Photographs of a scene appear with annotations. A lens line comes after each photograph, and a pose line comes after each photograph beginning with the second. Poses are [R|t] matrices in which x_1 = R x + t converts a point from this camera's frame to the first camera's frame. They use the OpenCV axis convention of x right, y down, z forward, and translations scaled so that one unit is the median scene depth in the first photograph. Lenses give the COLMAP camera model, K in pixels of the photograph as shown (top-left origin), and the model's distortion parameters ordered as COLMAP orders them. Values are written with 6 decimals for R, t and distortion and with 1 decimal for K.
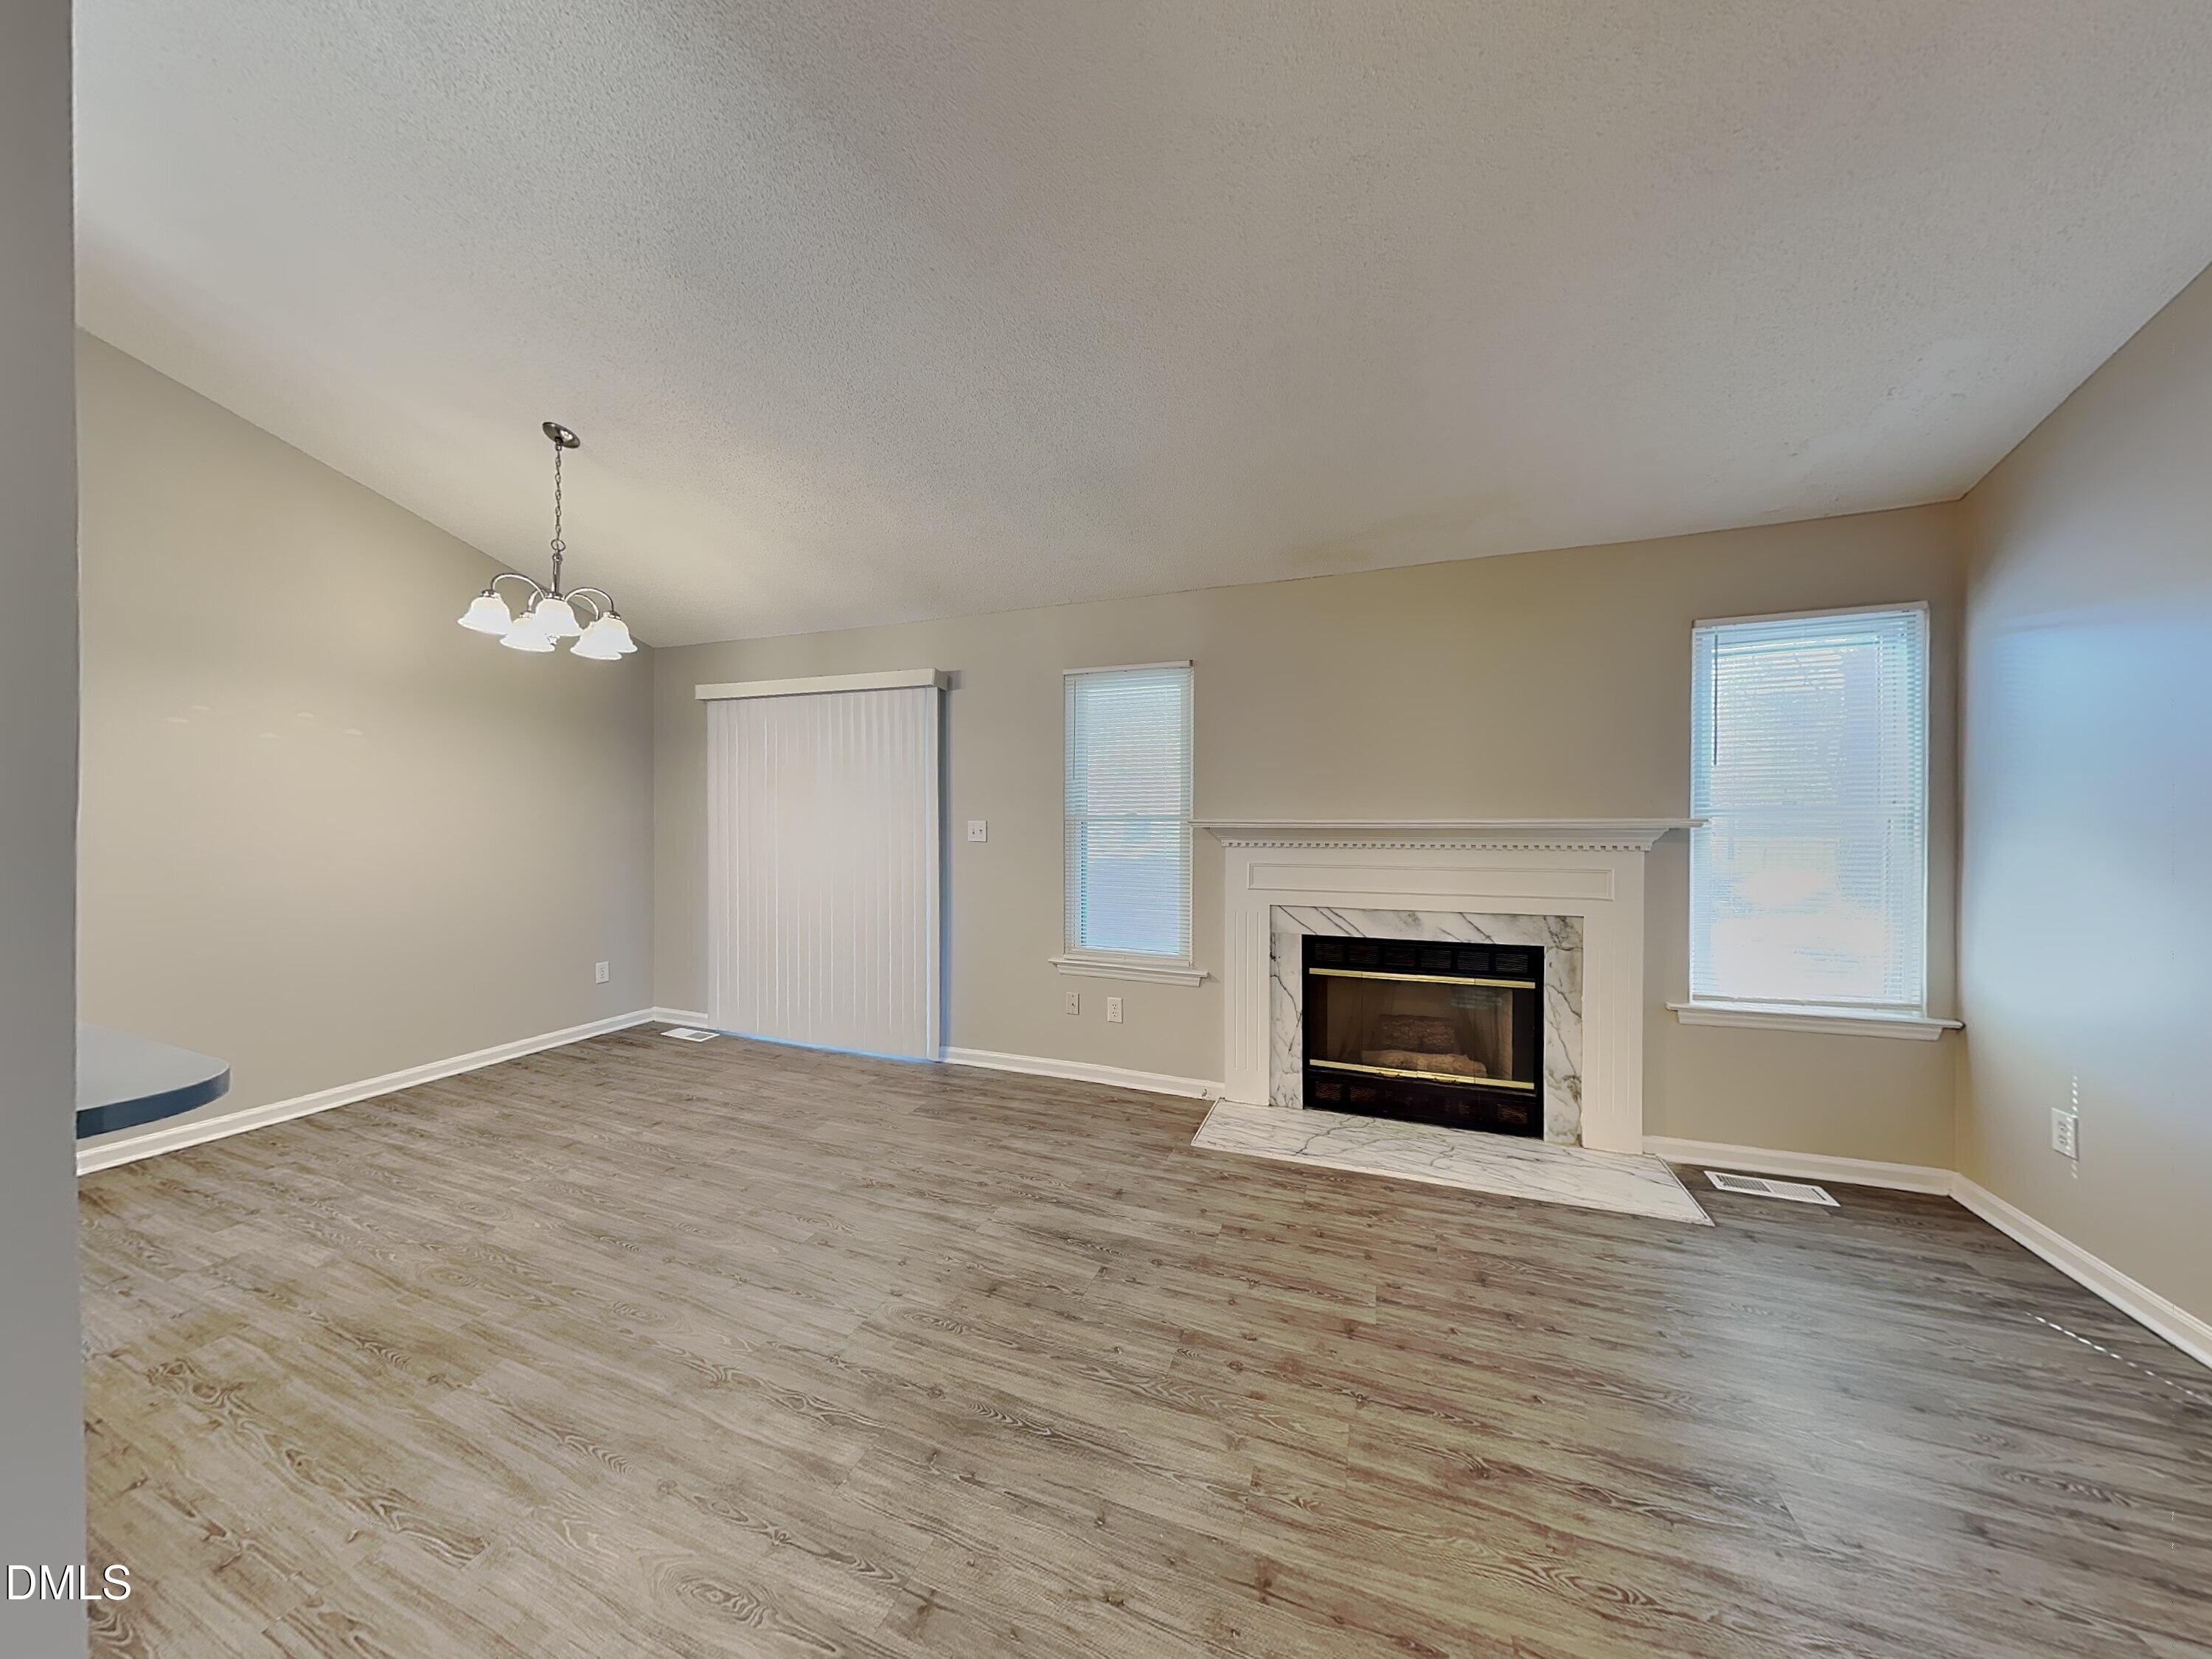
lens RADIAL K [[701.4, 0, 1105.4], [0, 701.4, 844.6], [0, 0, 1]] dist [-0.026310, -0.000007]
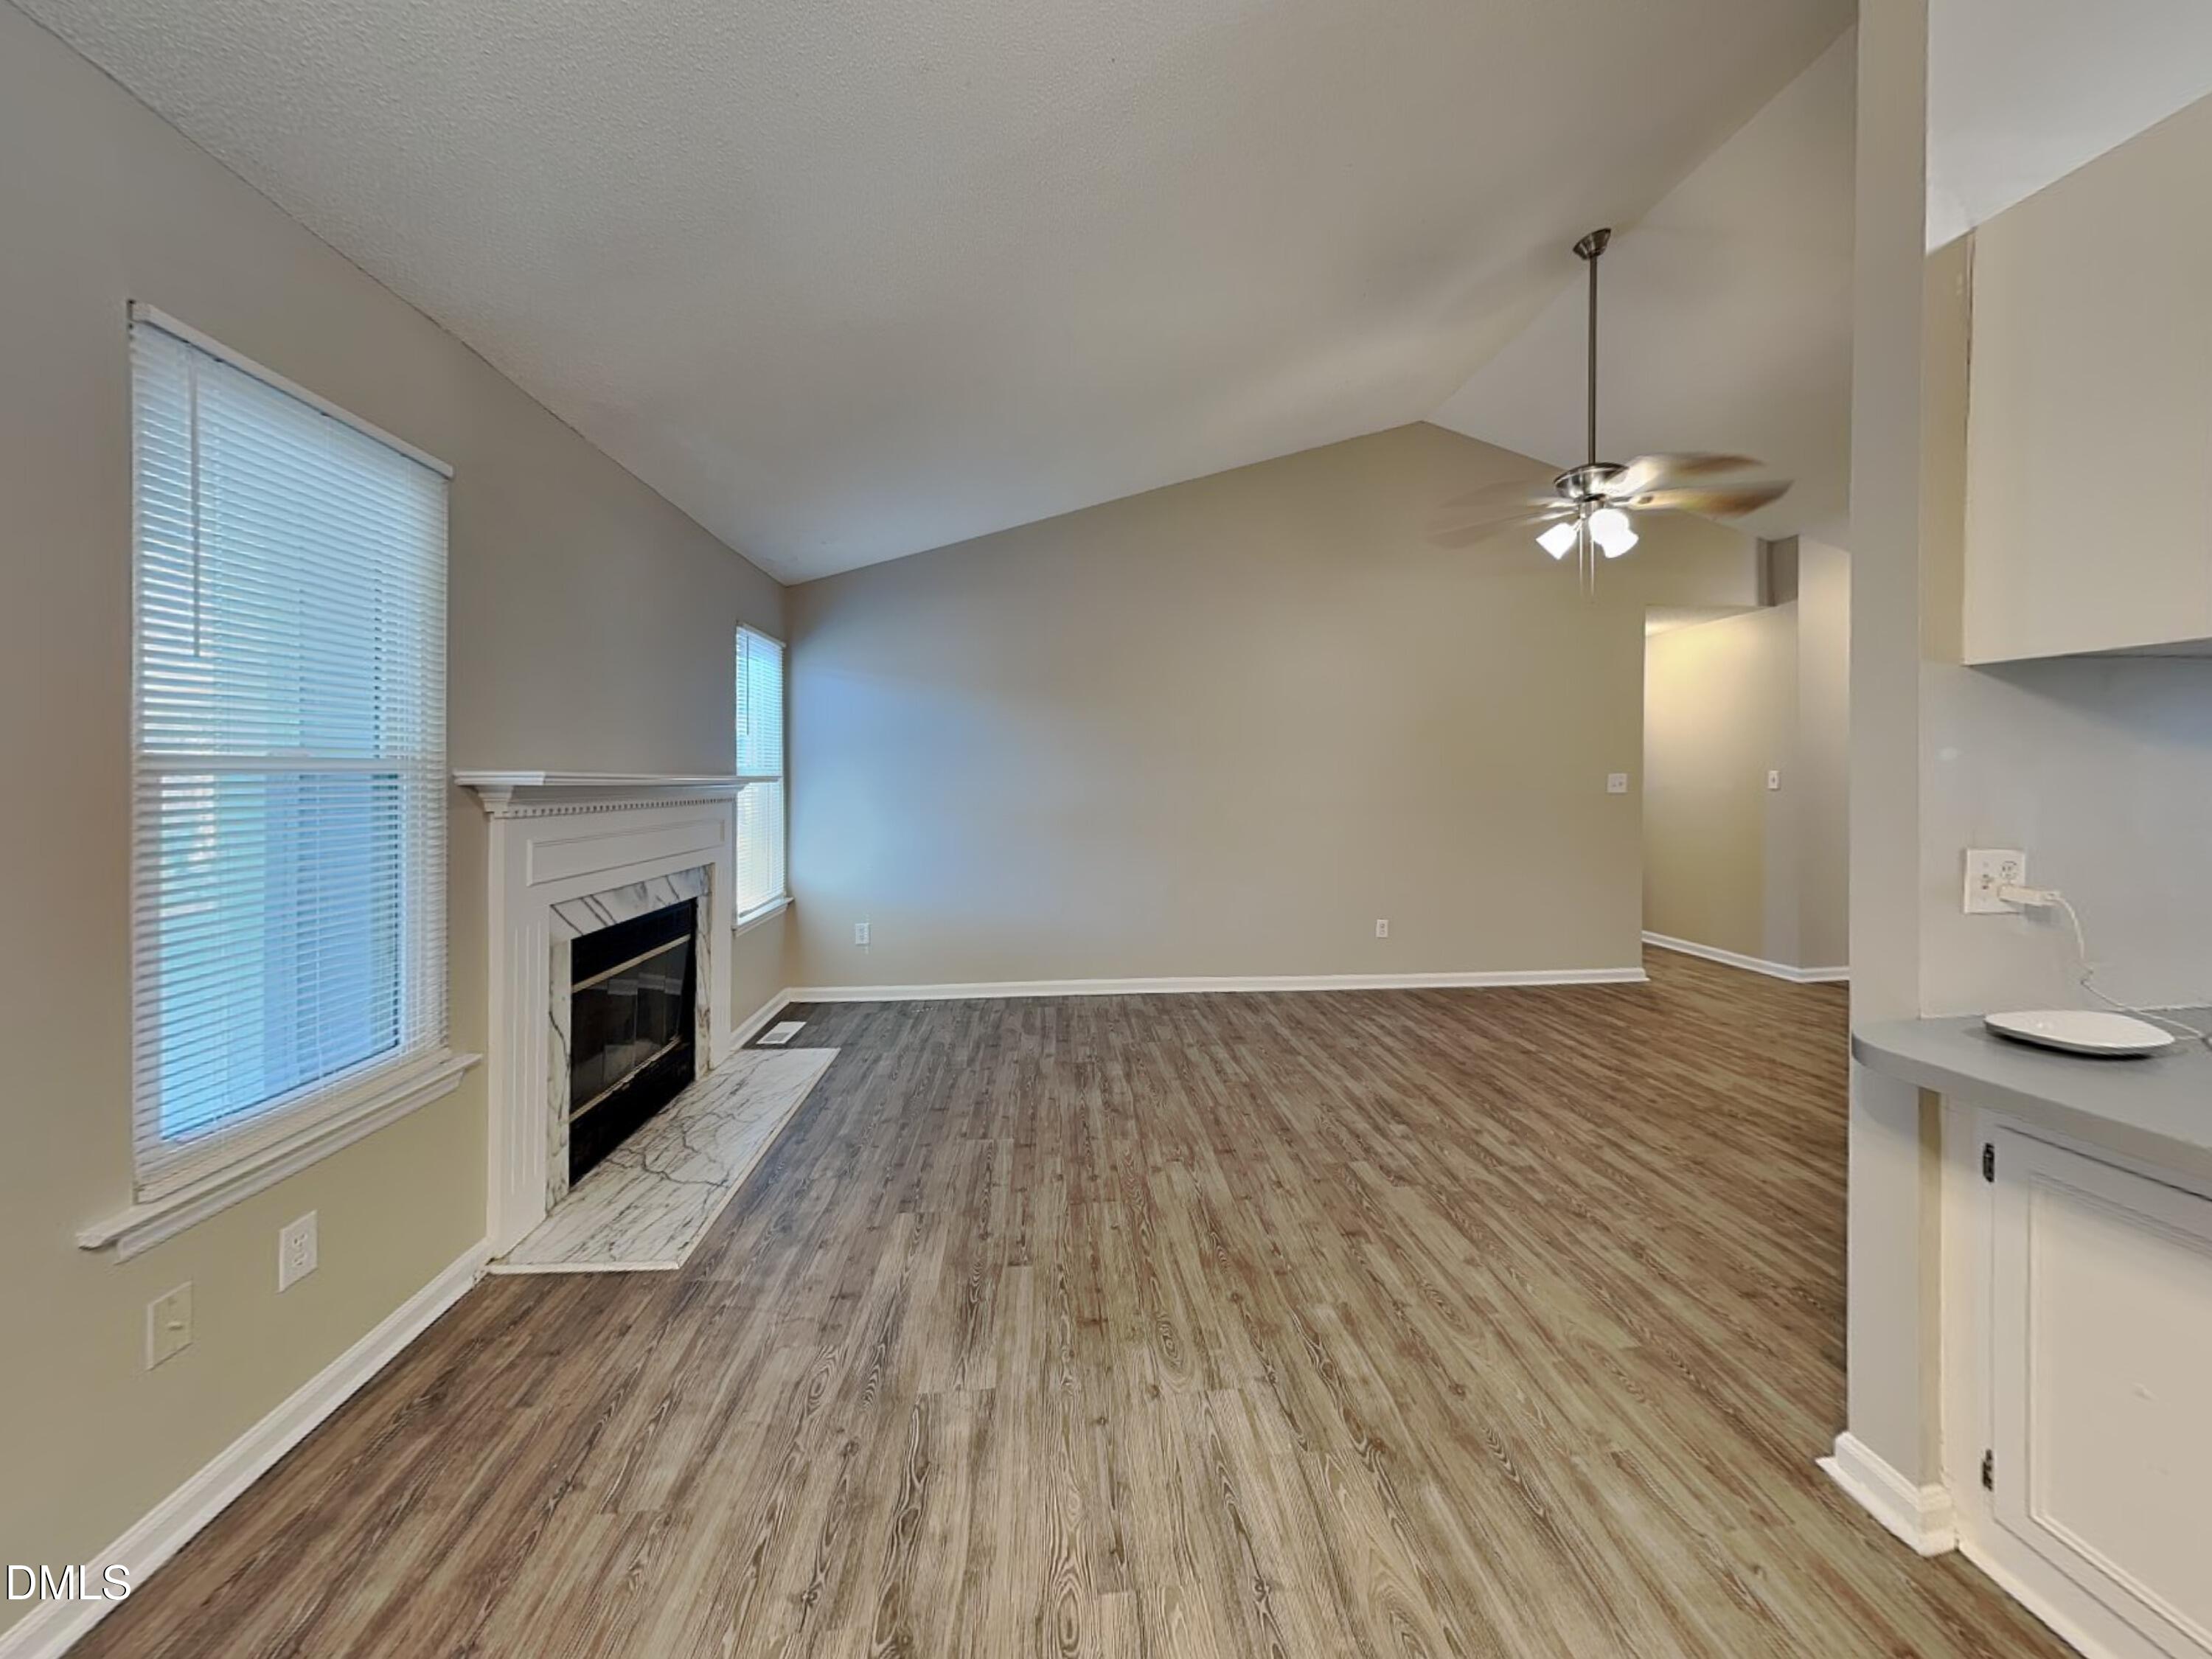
lens RADIAL K [[792.0, 0, 1103.0], [0, 792.0, 775.3], [0, 0, 1]] dist [0.000182, 0.000010]
pose [[-0.417835, 0.002690, 0.908519, -0.933884], [0.007682, 0.999970, 0.000572, -0.044664], [-0.908490, 0.007218, -0.417844, 1.210988]]
